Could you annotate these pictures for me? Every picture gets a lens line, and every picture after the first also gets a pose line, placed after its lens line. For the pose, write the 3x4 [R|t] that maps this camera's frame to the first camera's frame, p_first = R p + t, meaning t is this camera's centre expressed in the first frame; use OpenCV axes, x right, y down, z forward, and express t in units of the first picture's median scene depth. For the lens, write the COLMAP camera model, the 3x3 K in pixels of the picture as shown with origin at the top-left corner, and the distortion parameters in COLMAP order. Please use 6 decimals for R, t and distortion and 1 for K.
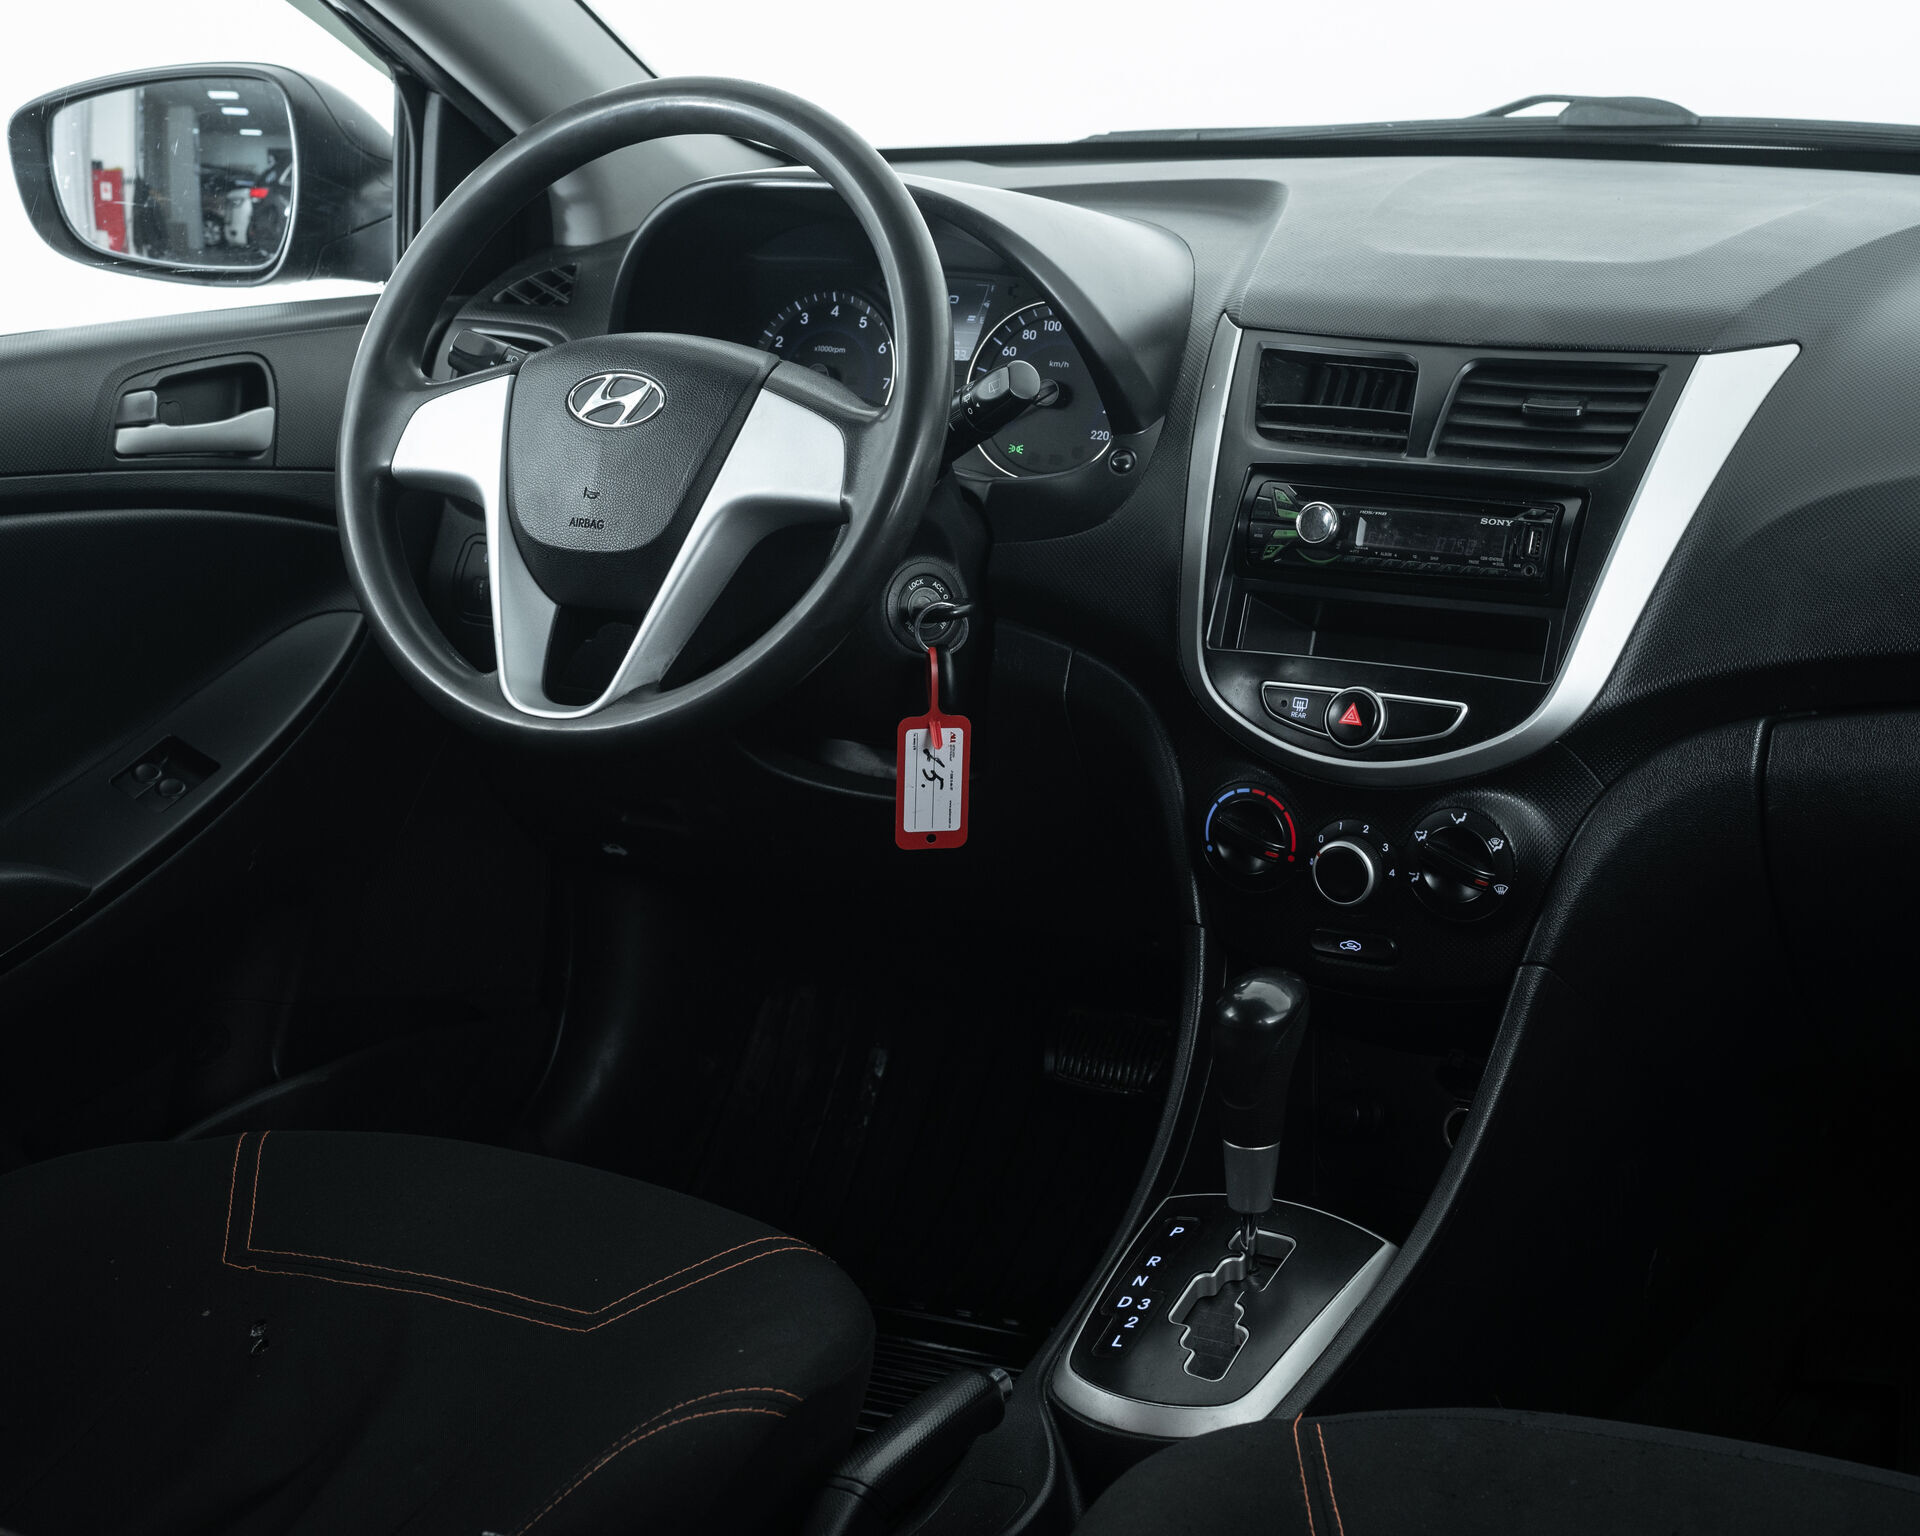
lens RADIAL K [[3378.4, 0, 1009.1], [0, 3378.4, 765.8], [0, 0, 1]] dist [-0.080714, -0.224767]
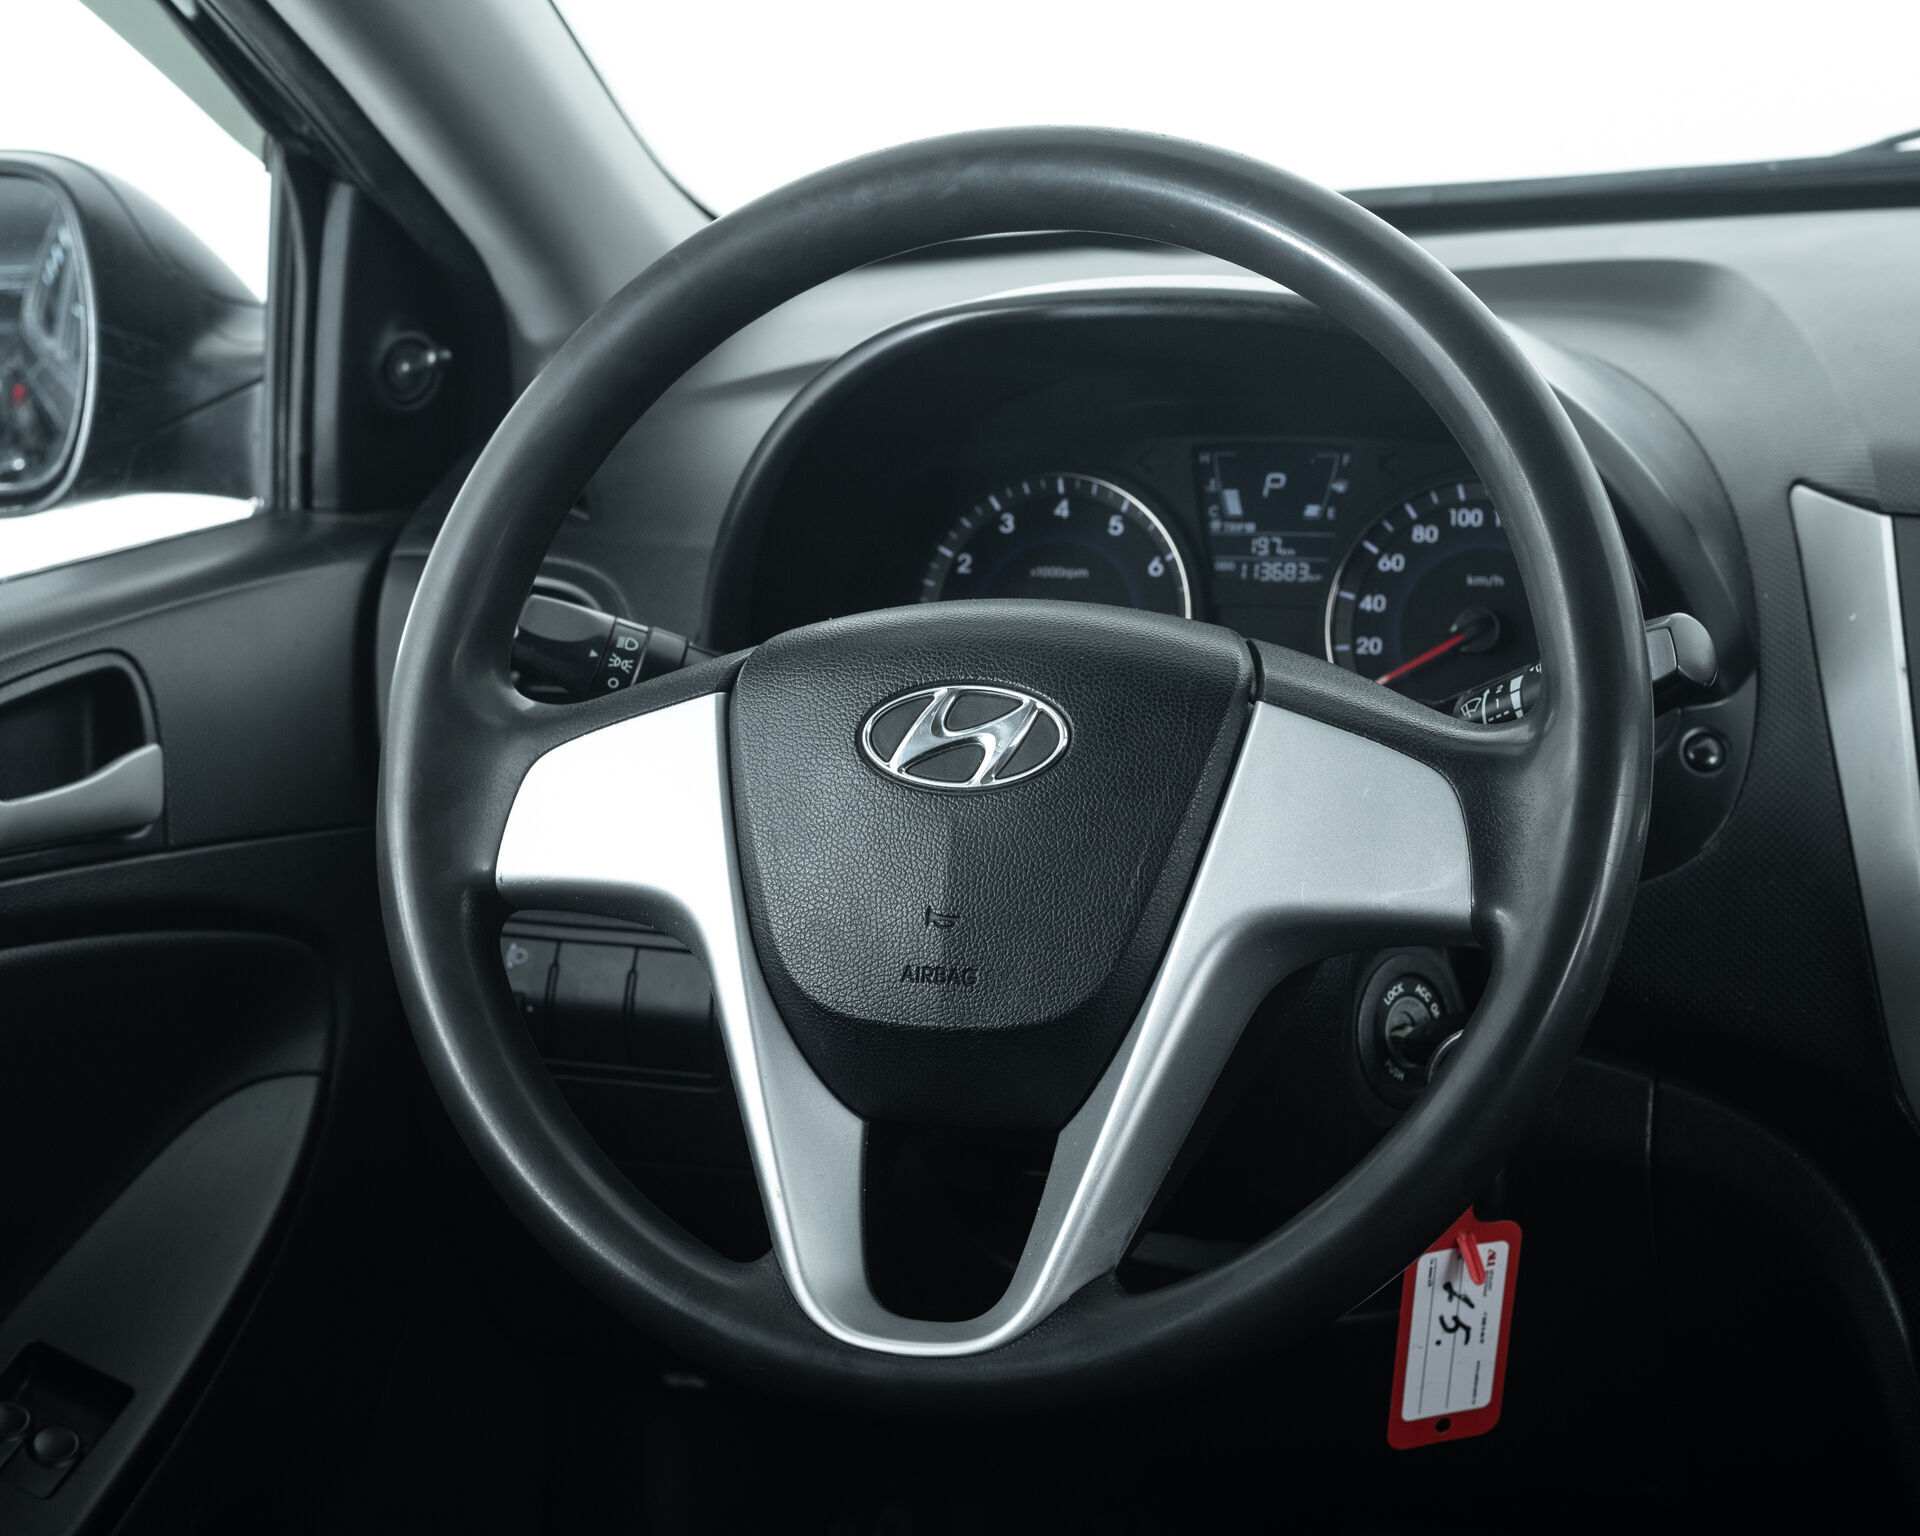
lens RADIAL K [[3462.1, 0, 960.0], [0, 3462.1, 768.0], [0, 0, 1]] dist [-0.140796, 0.180388]
pose [[0.983804, -0.075716, 0.162468, -0.200461], [0.078975, 0.996783, -0.013683, -0.093388], [-0.160909, 0.026292, 0.986619, 0.447910]]
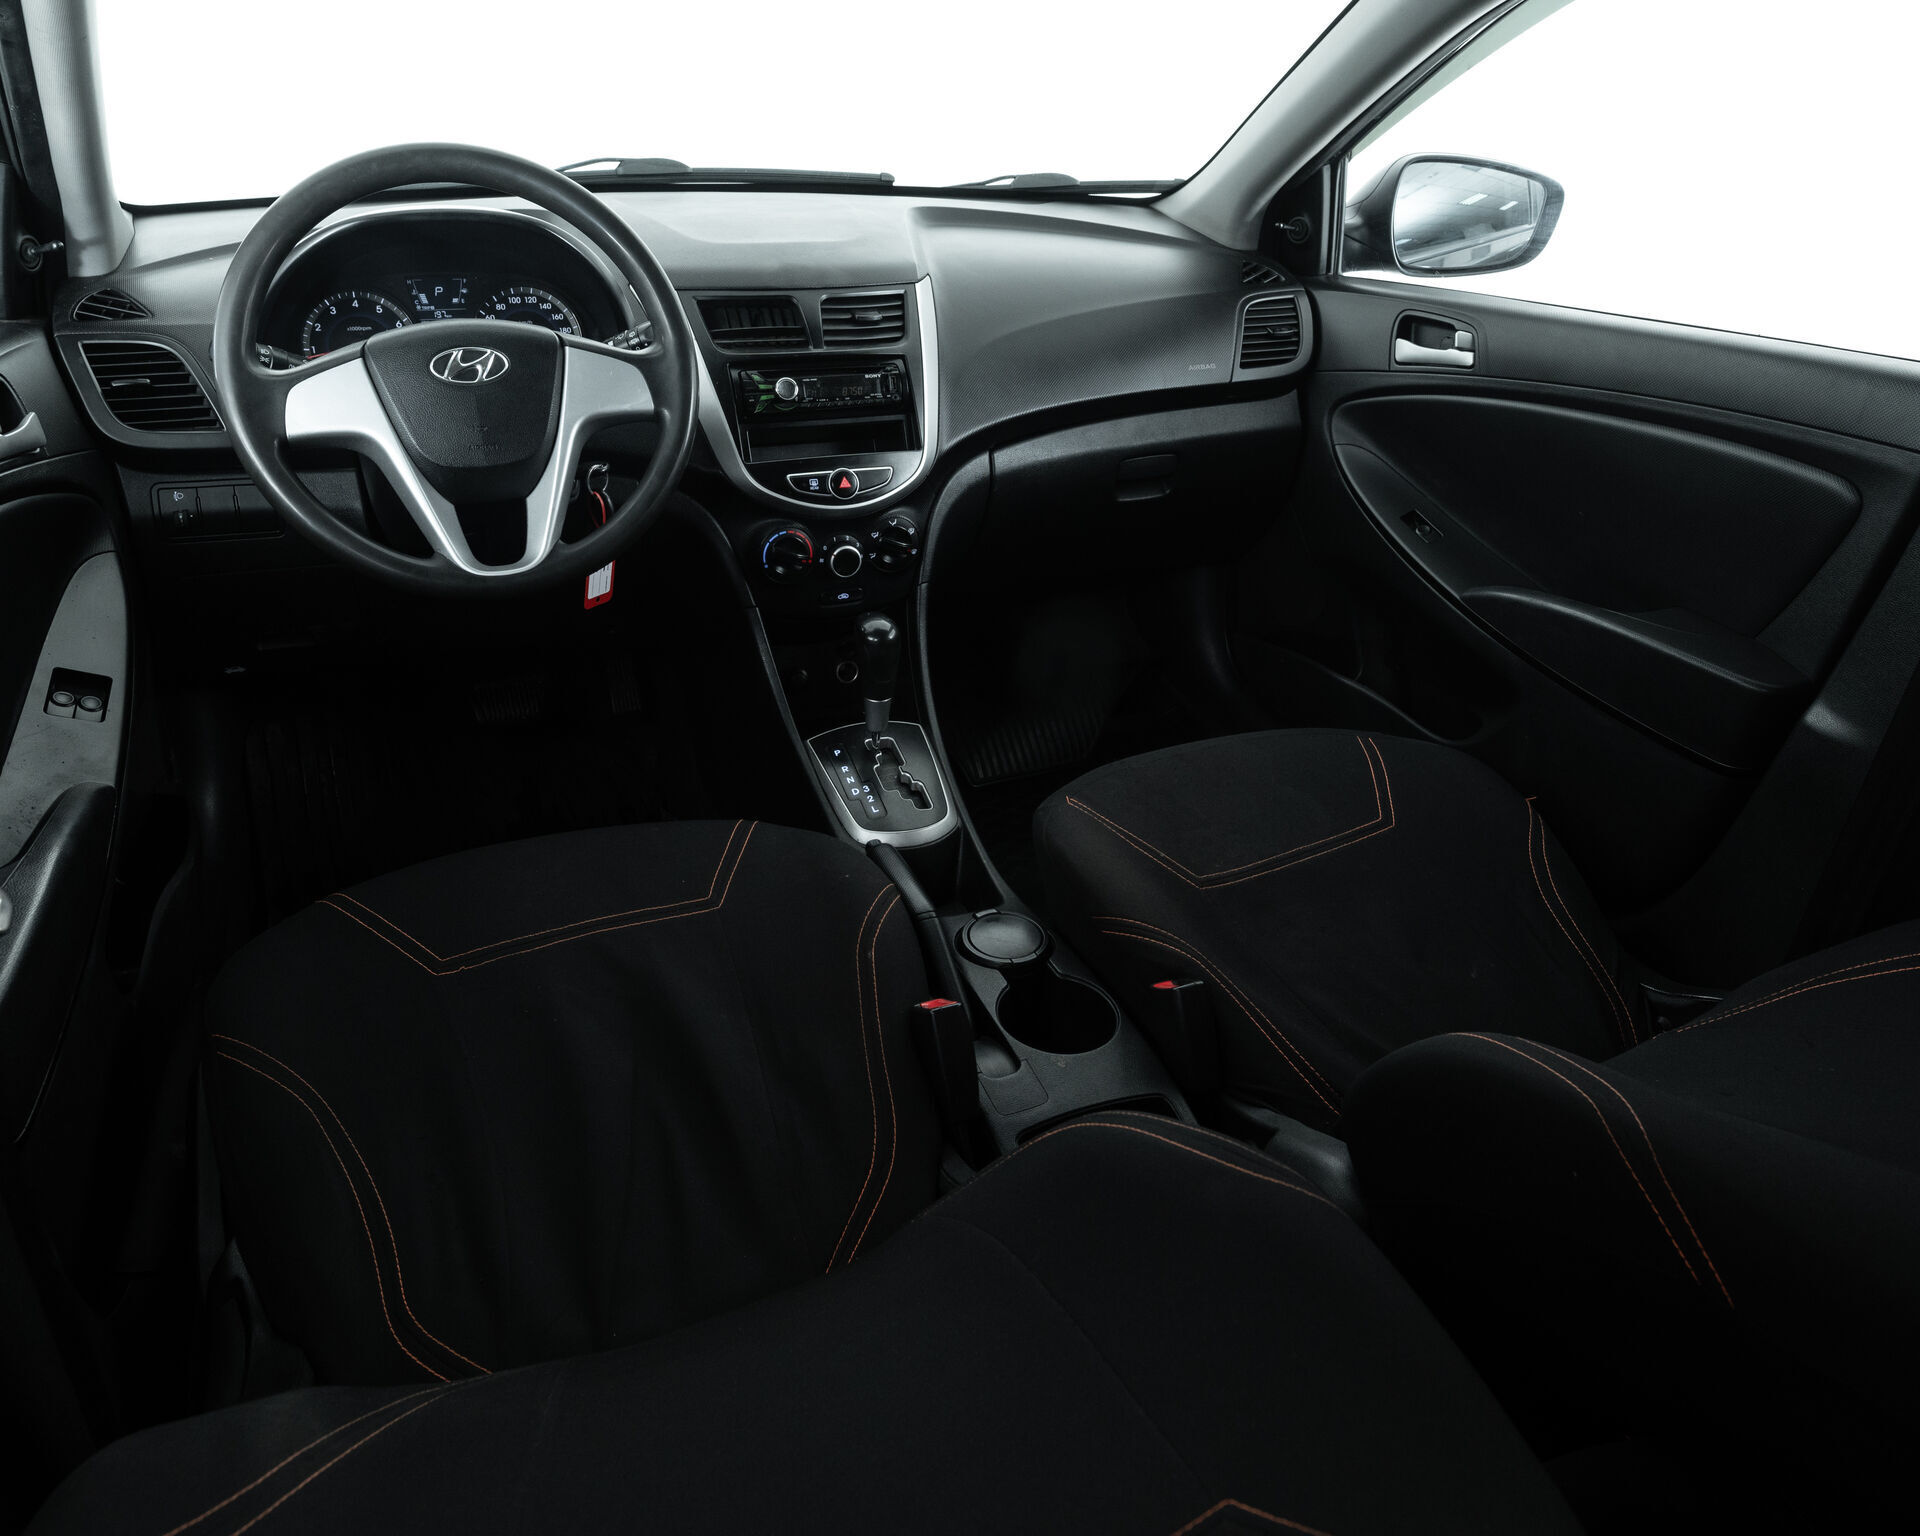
lens RADIAL K [[1336.1, 0, 960.0], [0, 1336.1, 768.0], [0, 0, 1]] dist [-0.027055, 0.000124]
pose [[0.605283, -0.332330, 0.723318, -0.469642], [0.162868, 0.941160, 0.296128, -0.076134], [-0.779170, -0.061436, 0.623794, 0.420090]]
